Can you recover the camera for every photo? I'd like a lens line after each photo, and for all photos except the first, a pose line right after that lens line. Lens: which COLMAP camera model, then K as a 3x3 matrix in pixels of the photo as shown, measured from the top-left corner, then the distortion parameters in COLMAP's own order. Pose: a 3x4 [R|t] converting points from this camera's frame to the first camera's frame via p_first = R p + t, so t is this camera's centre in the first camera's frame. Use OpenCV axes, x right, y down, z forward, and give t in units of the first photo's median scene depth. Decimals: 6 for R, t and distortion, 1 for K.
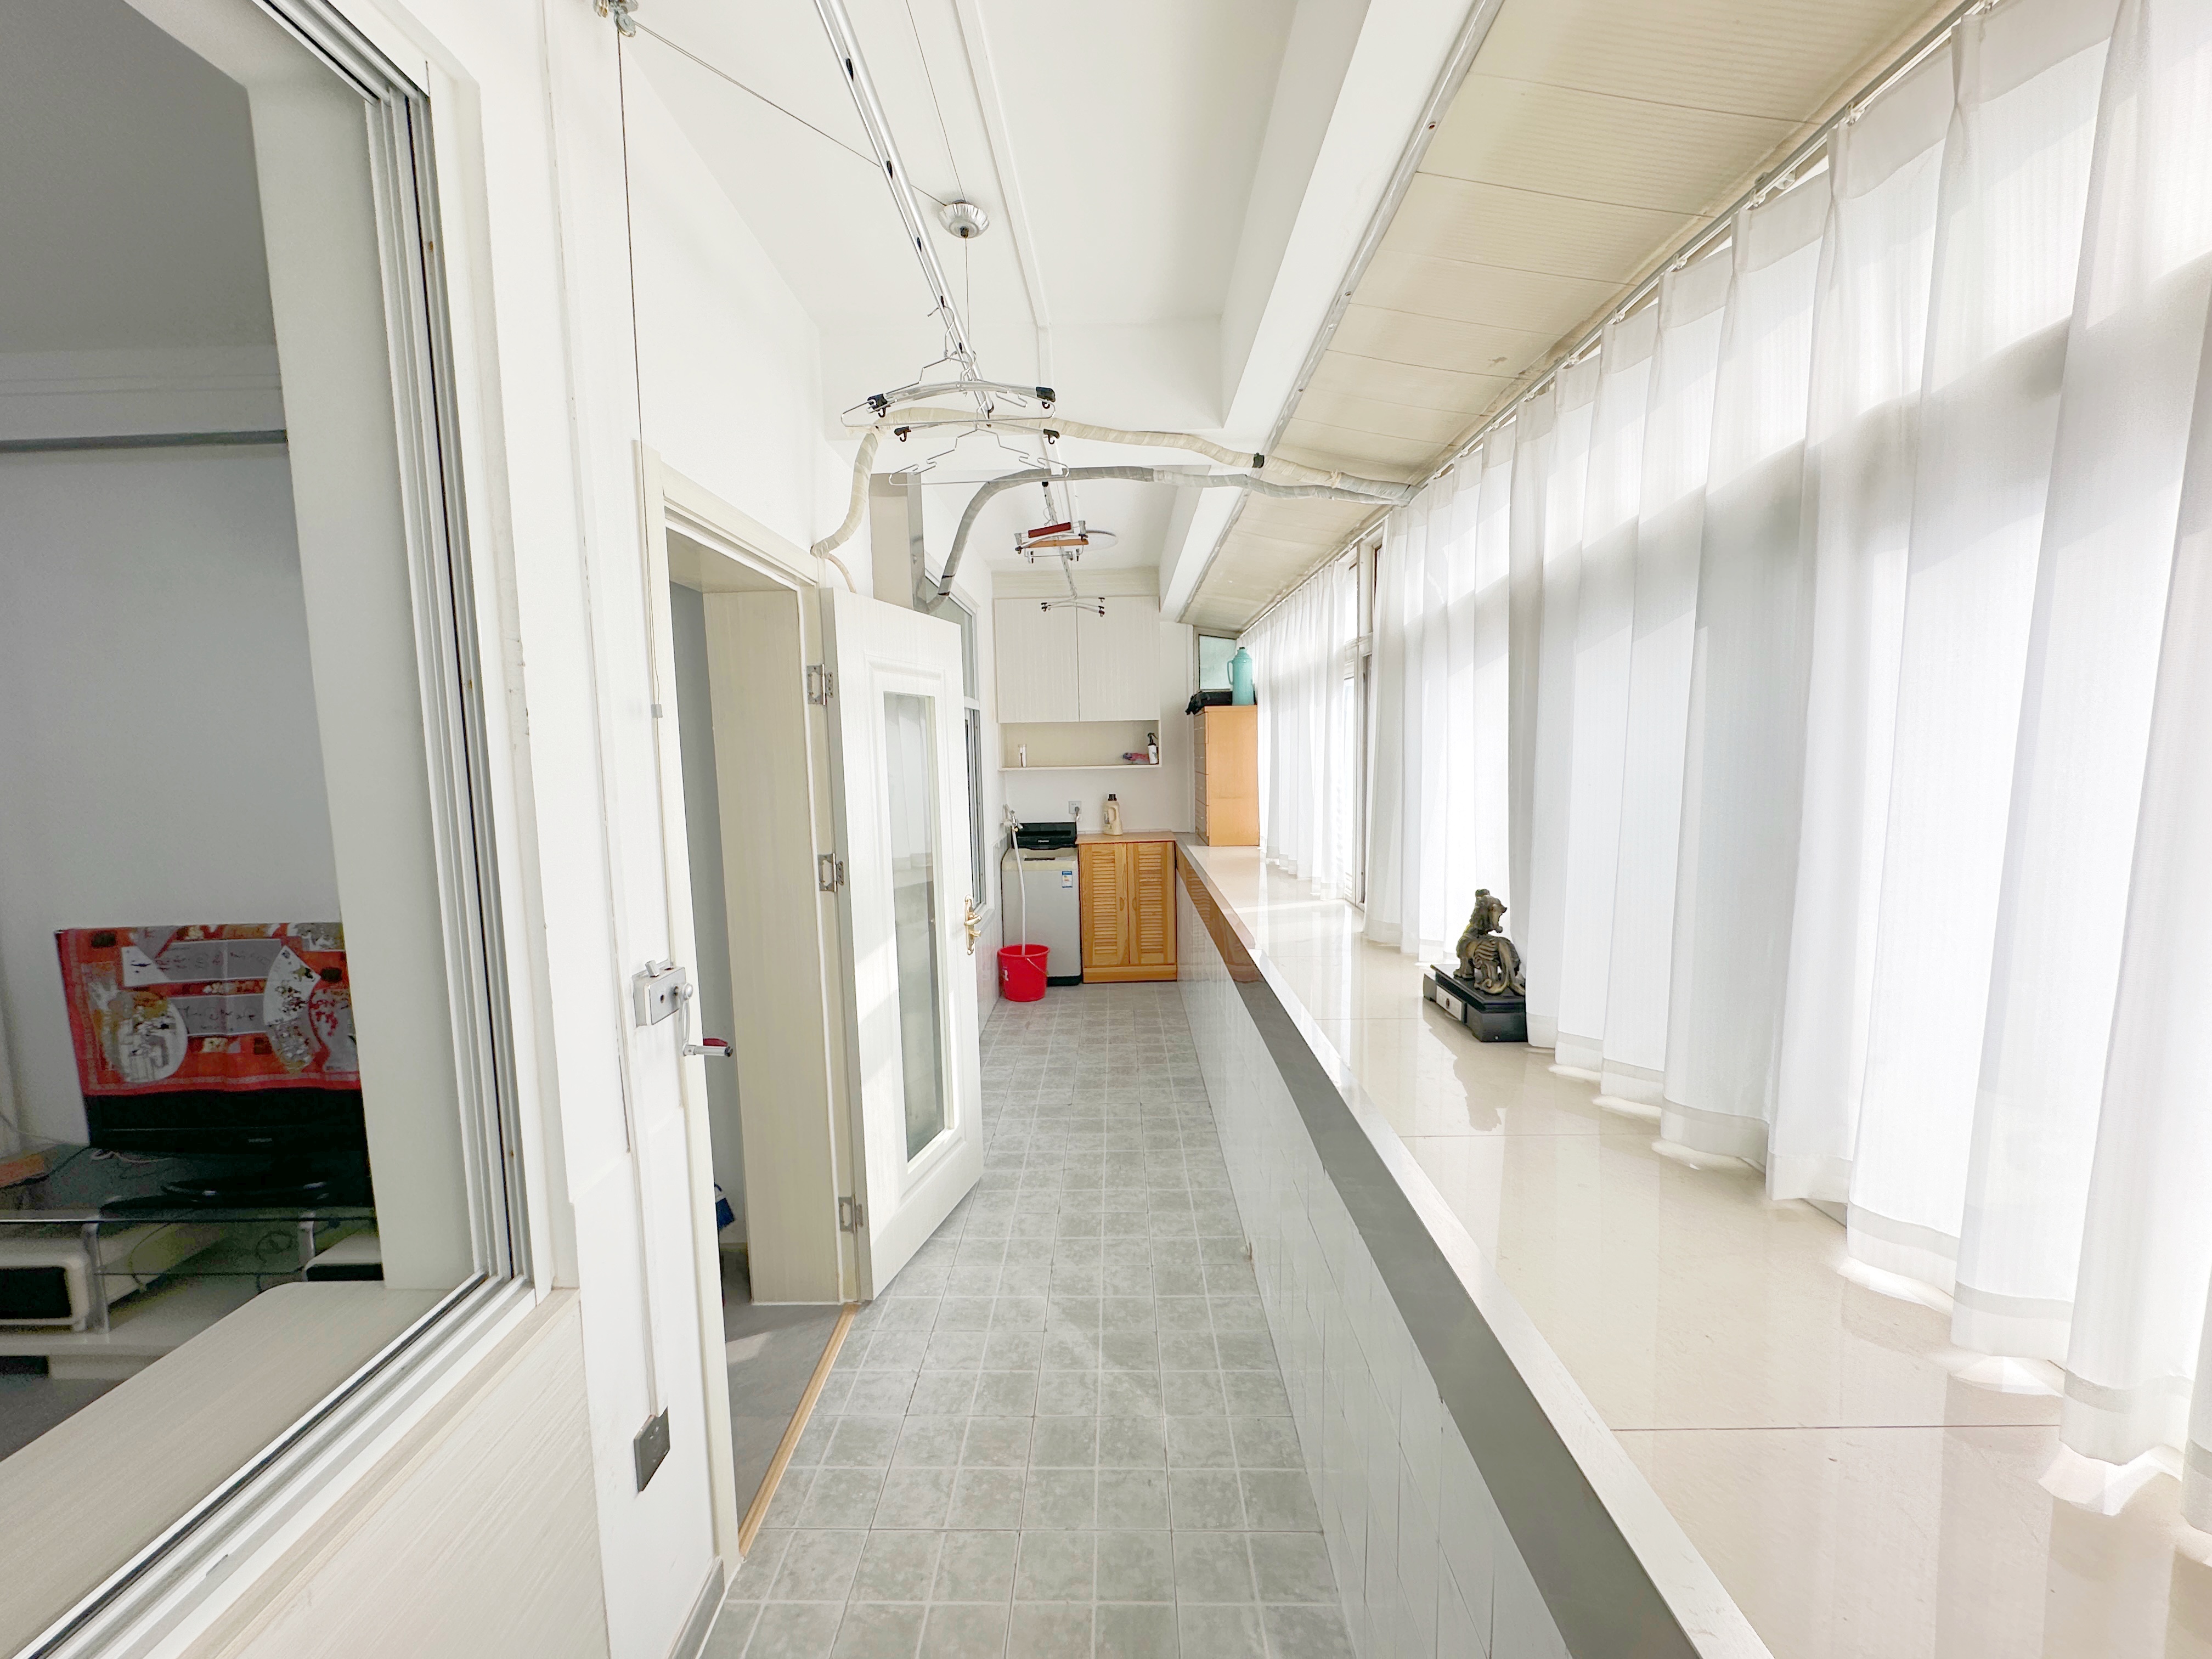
lens RADIAL K [[880.7, 0, 1102.3], [0, 880.7, 833.5], [0, 0, 1]] dist [-0.001082, -0.000104]
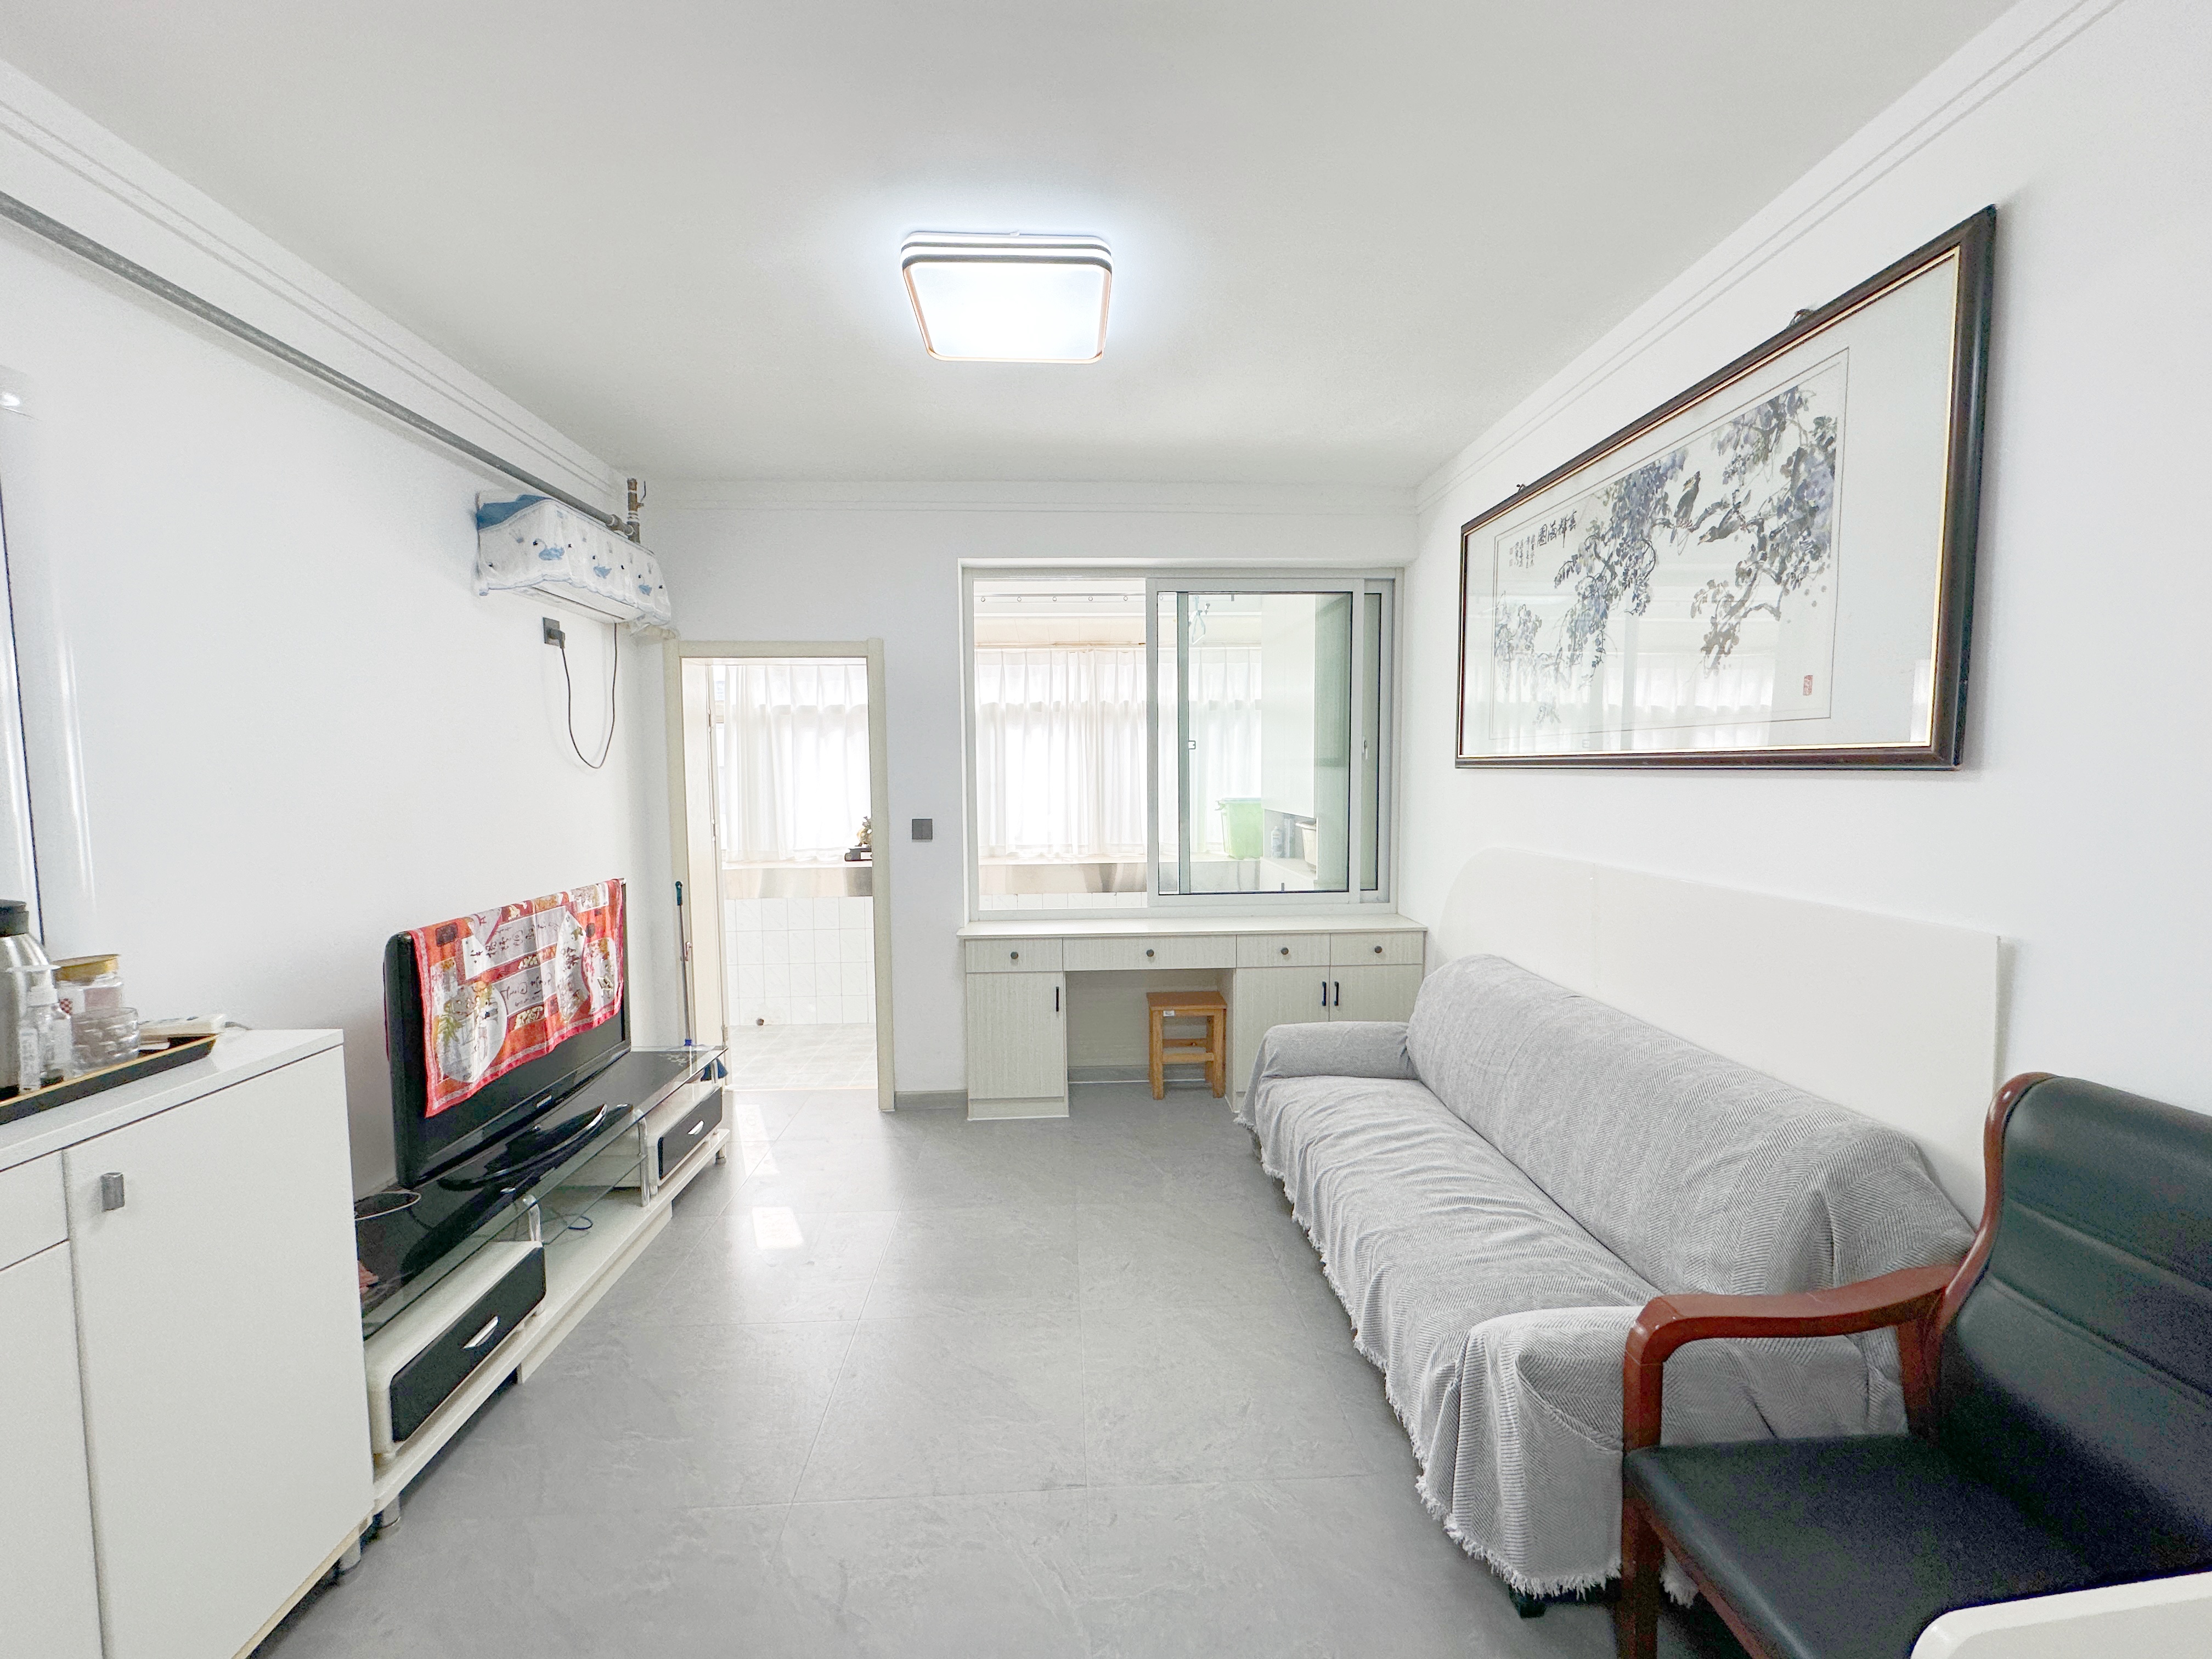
lens RADIAL K [[880.7, 0, 1105.2], [0, 880.7, 833.2], [0, 0, 1]] dist [-0.001082, -0.000104]
pose [[-0.063368, -0.050593, 0.996707, -2.102261], [0.112348, 0.992004, 0.057497, 0.039689], [-0.991646, 0.115621, -0.057177, 0.354440]]
